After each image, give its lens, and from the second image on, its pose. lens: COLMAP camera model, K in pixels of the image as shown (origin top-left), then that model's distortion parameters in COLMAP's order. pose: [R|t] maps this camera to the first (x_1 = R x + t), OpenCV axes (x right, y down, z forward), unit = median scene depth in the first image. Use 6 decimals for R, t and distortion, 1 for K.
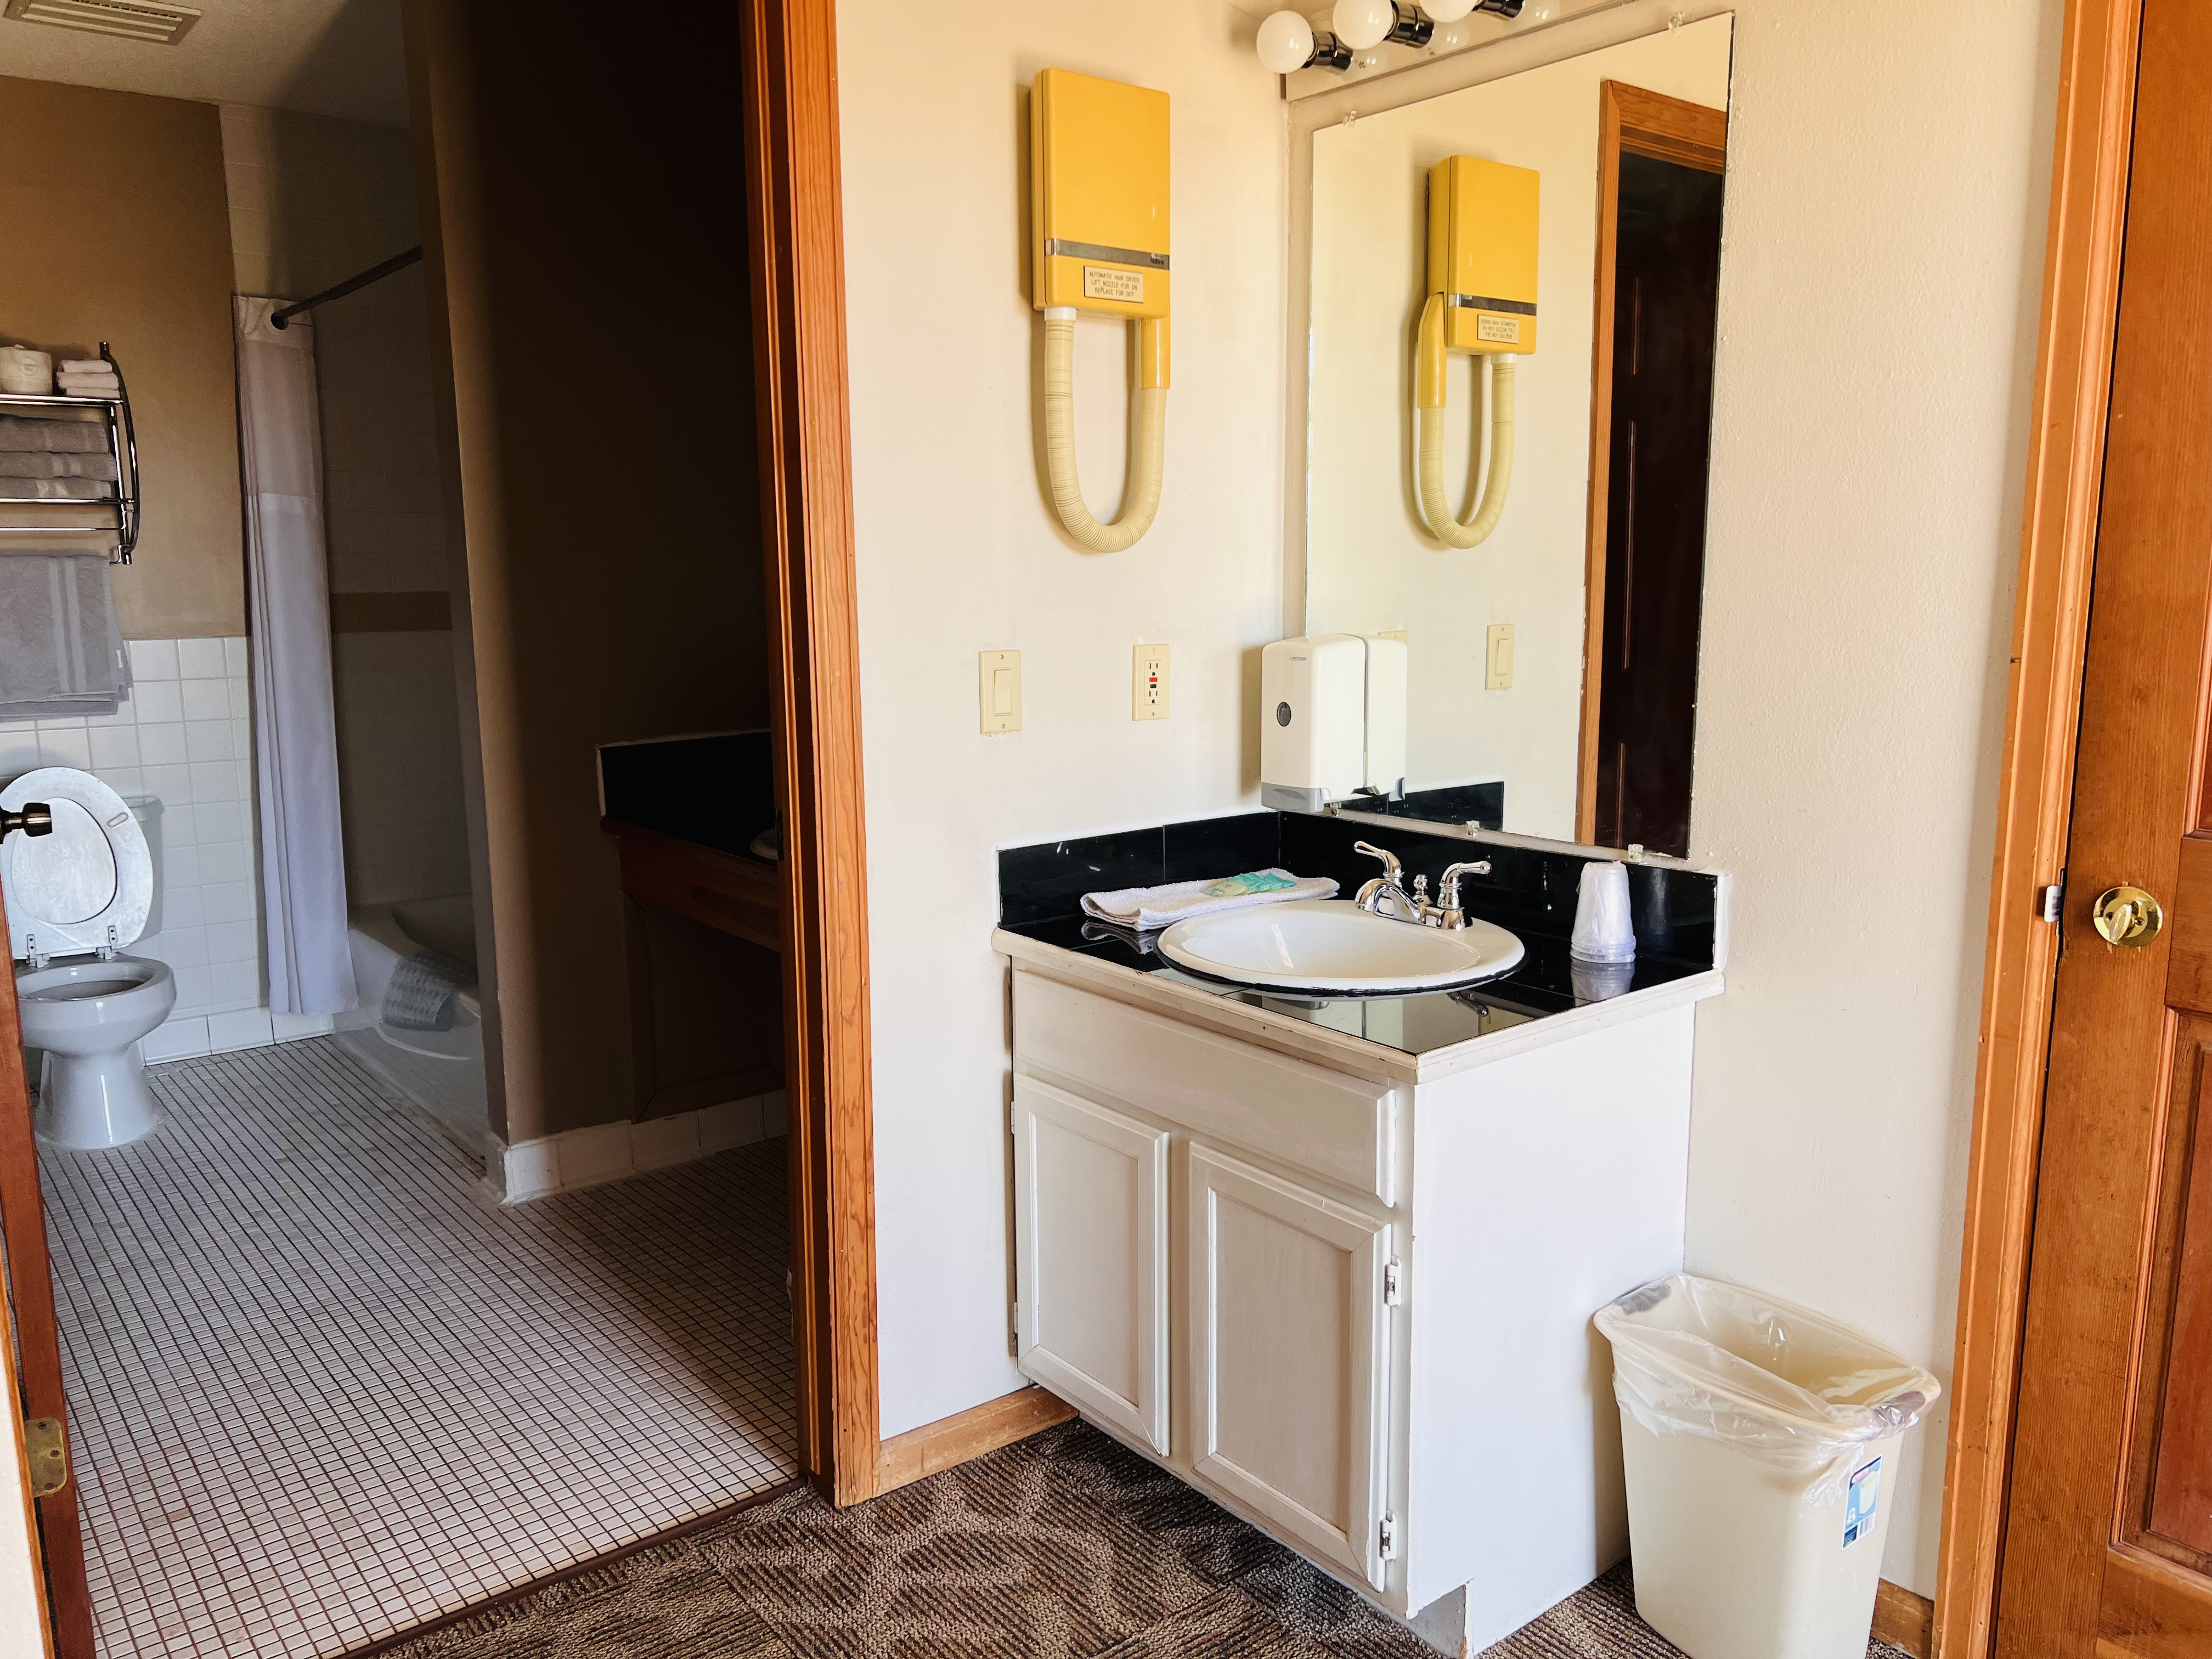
lens RADIAL K [[1631.9, 0, 1106.0], [0, 1631.9, 835.0], [0, 0, 1]] dist [0.049579, -0.056313]
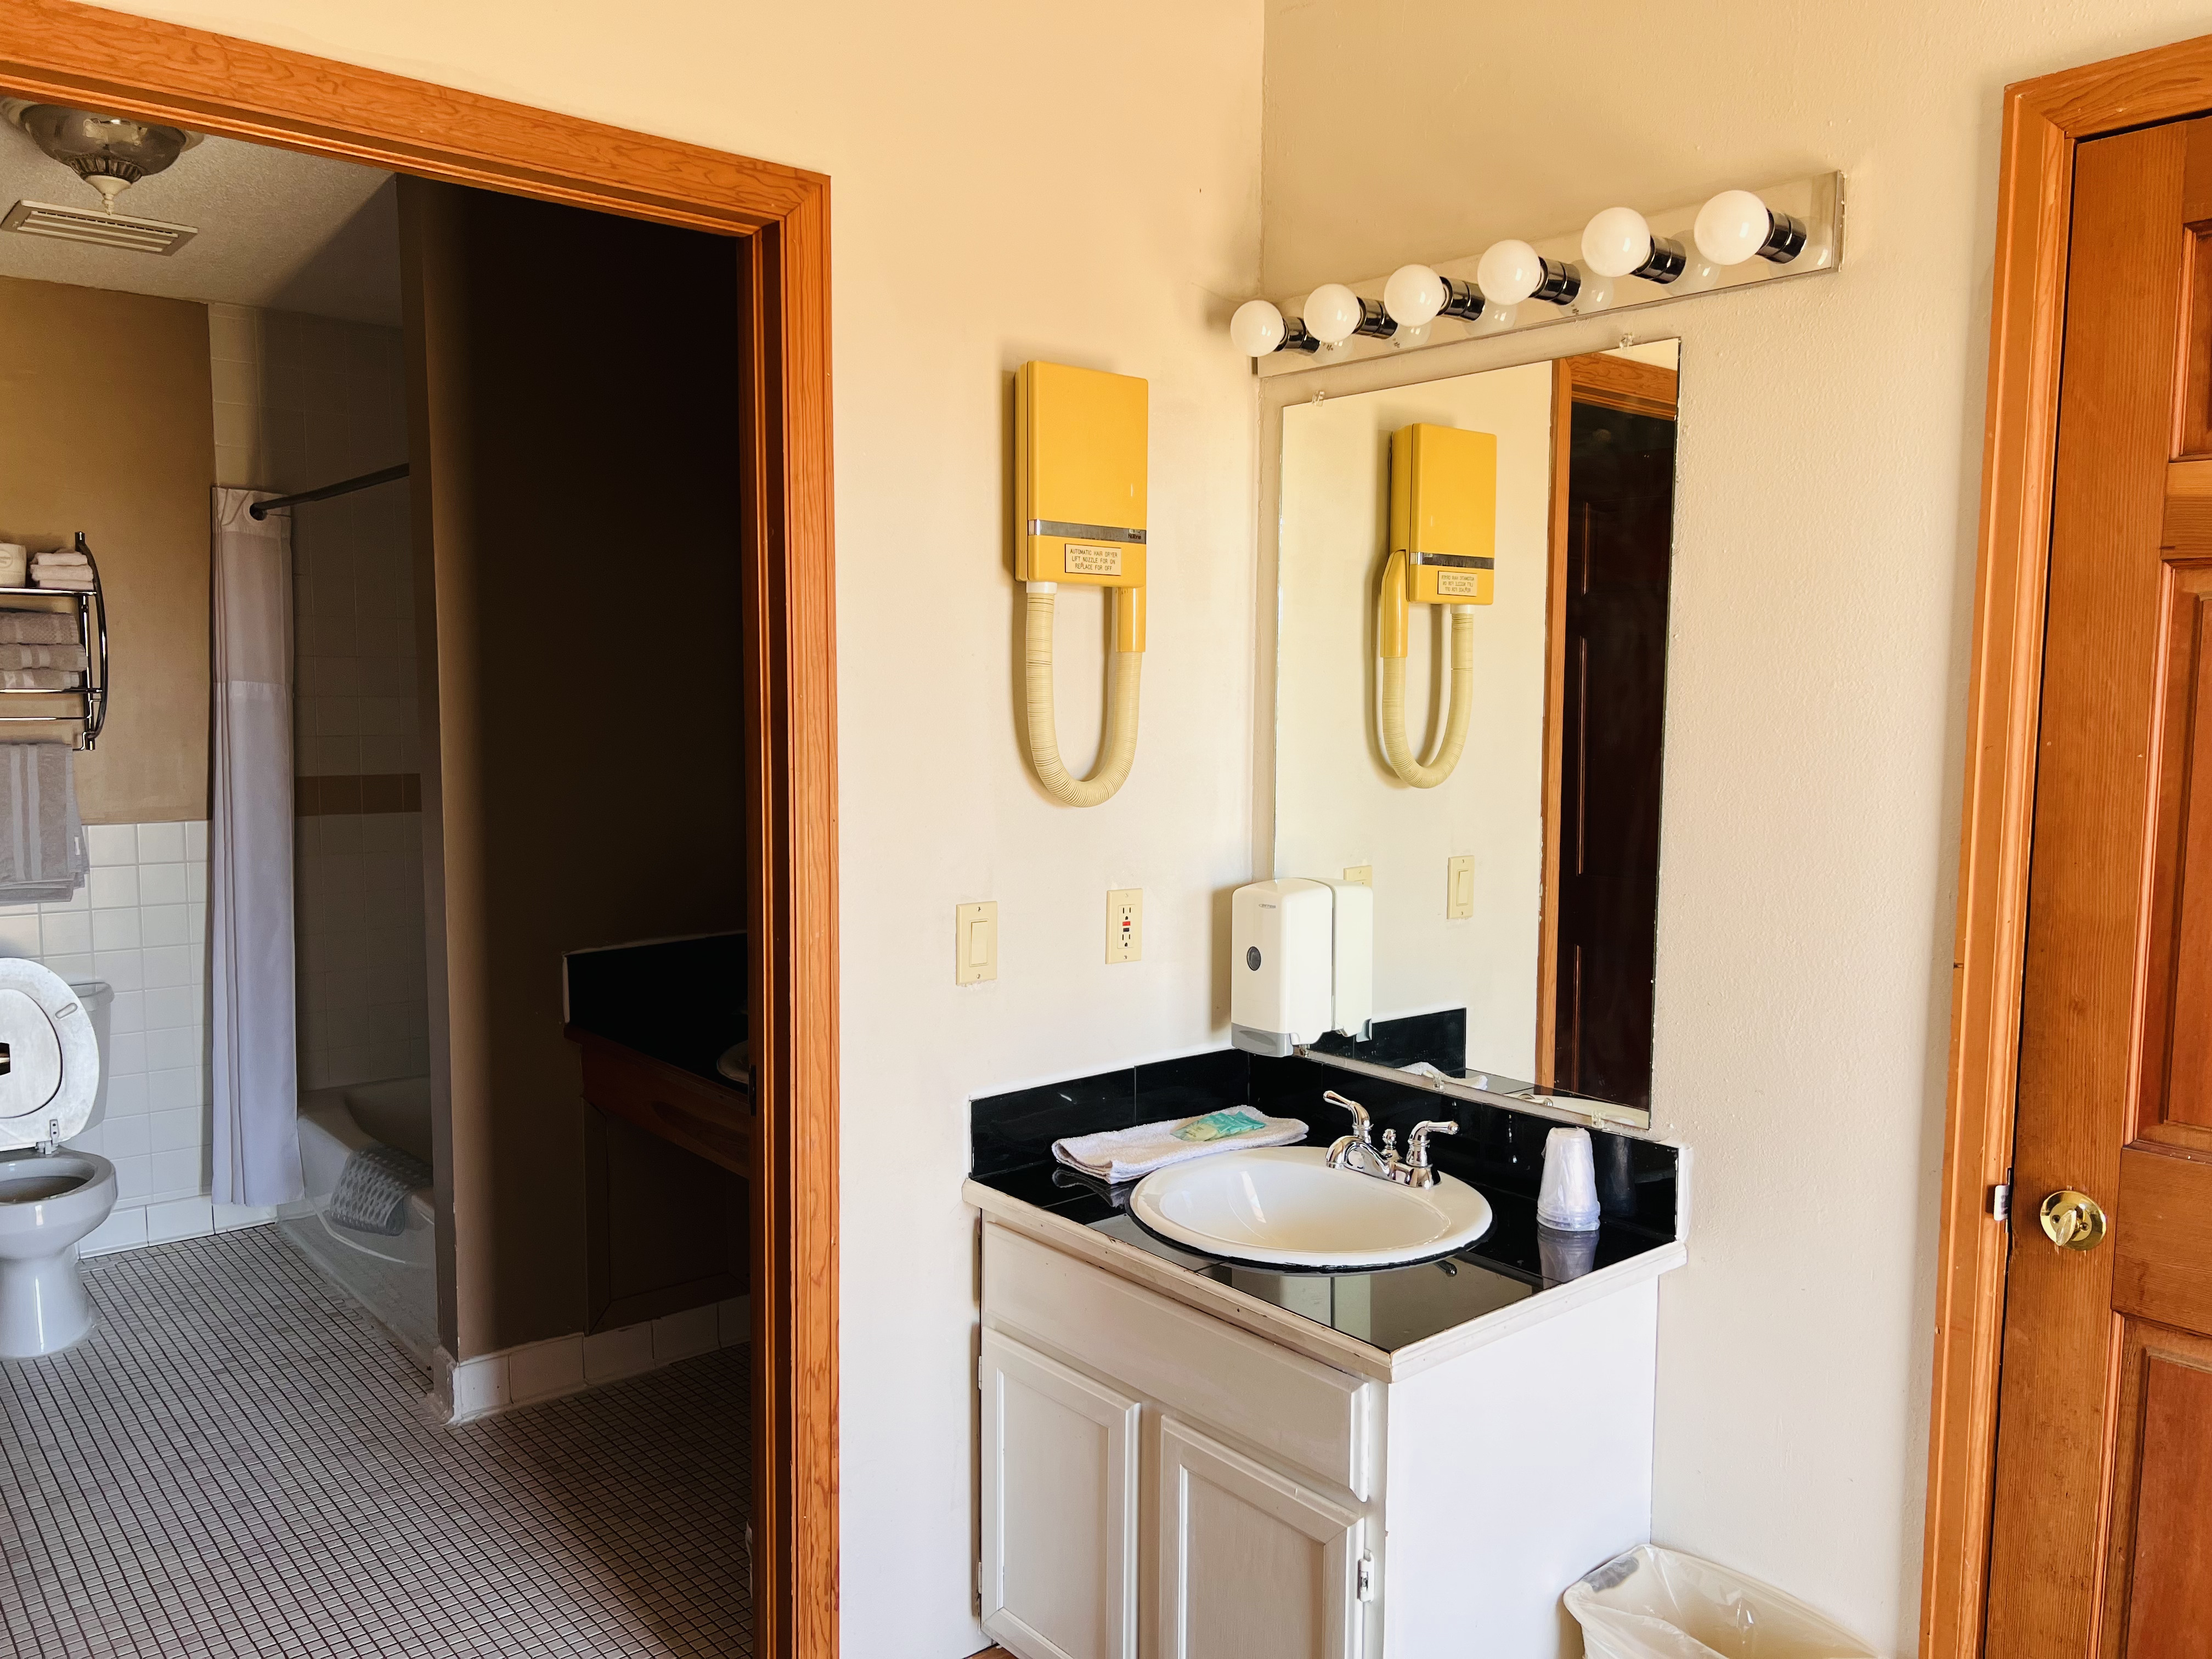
lens RADIAL K [[1631.9, 0, 1118.4], [0, 1631.9, 835.2], [0, 0, 1]] dist [0.049579, -0.056313]
pose [[0.999322, 0.012648, 0.034575, -0.007848], [-0.010050, 0.997185, -0.074306, -0.051056], [-0.035417, 0.073908, 0.996636, -0.012230]]
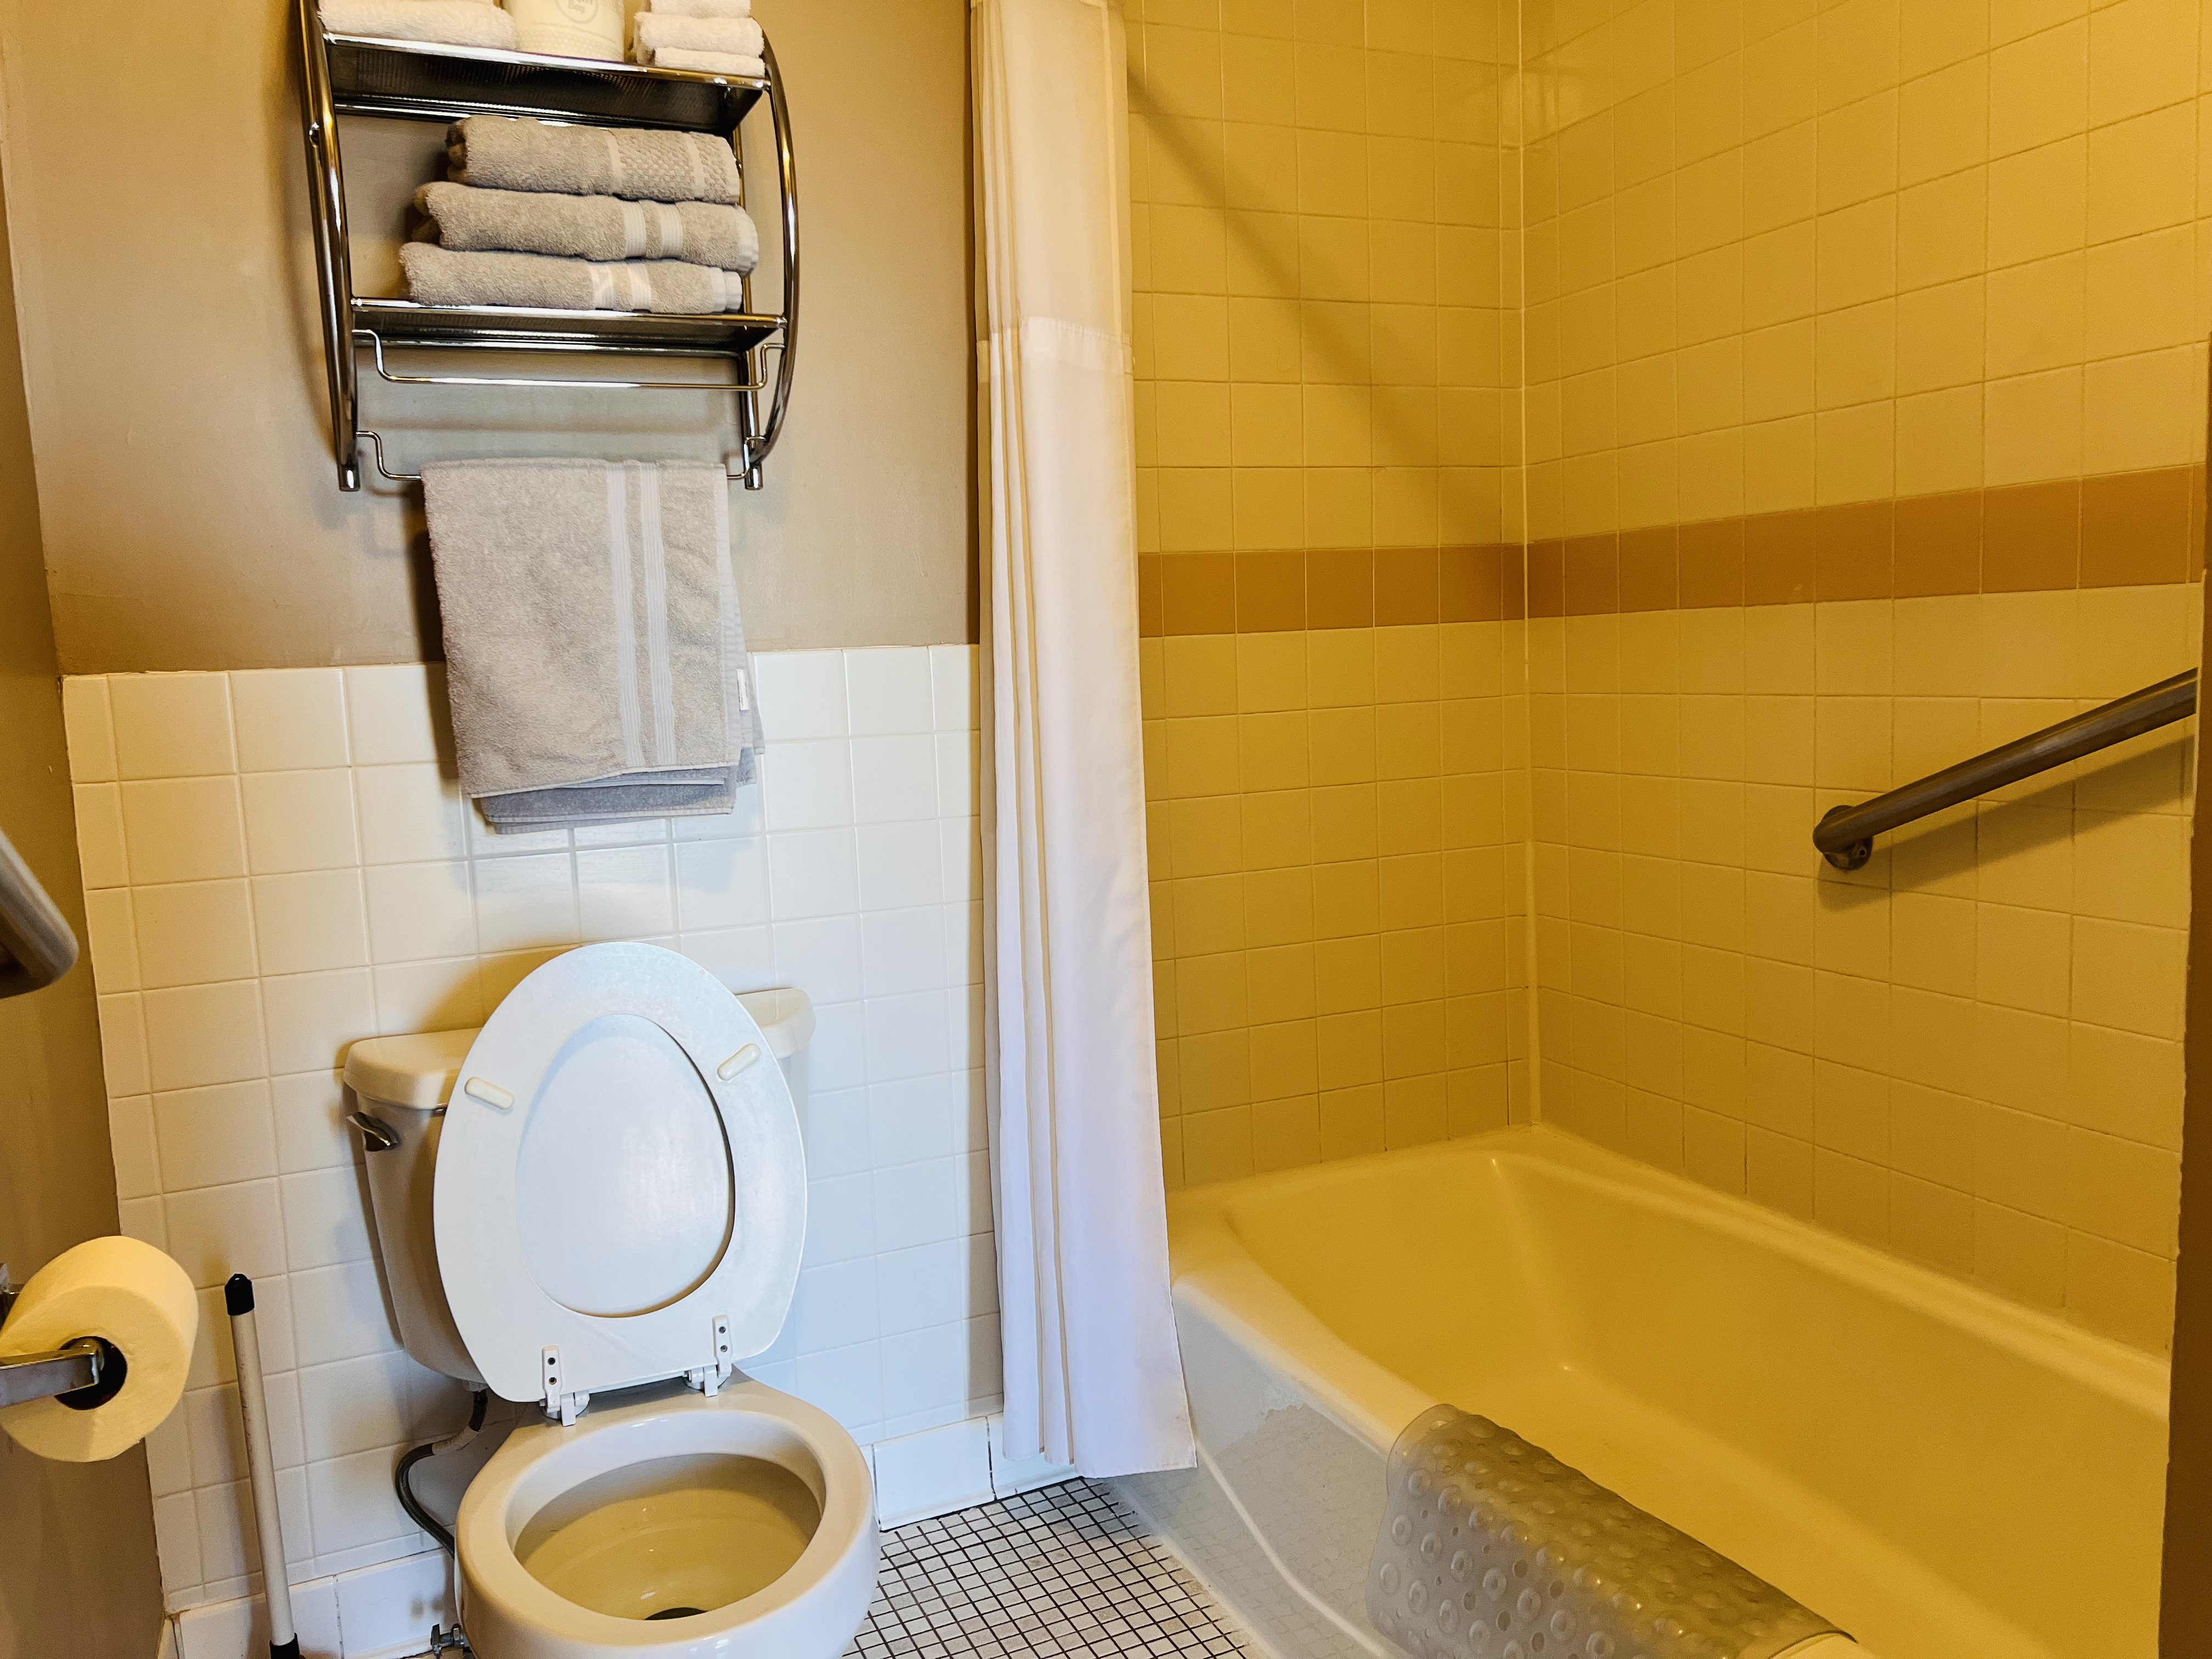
lens RADIAL K [[1631.9, 0, 1106.8], [0, 1631.9, 823.3], [0, 0, 1]] dist [0.049579, -0.056313]
pose [[0.969706, -0.006791, -0.244181, -0.438321], [-0.006299, 0.998586, -0.052784, -0.052862], [0.244194, 0.052723, 0.968292, 0.663314]]
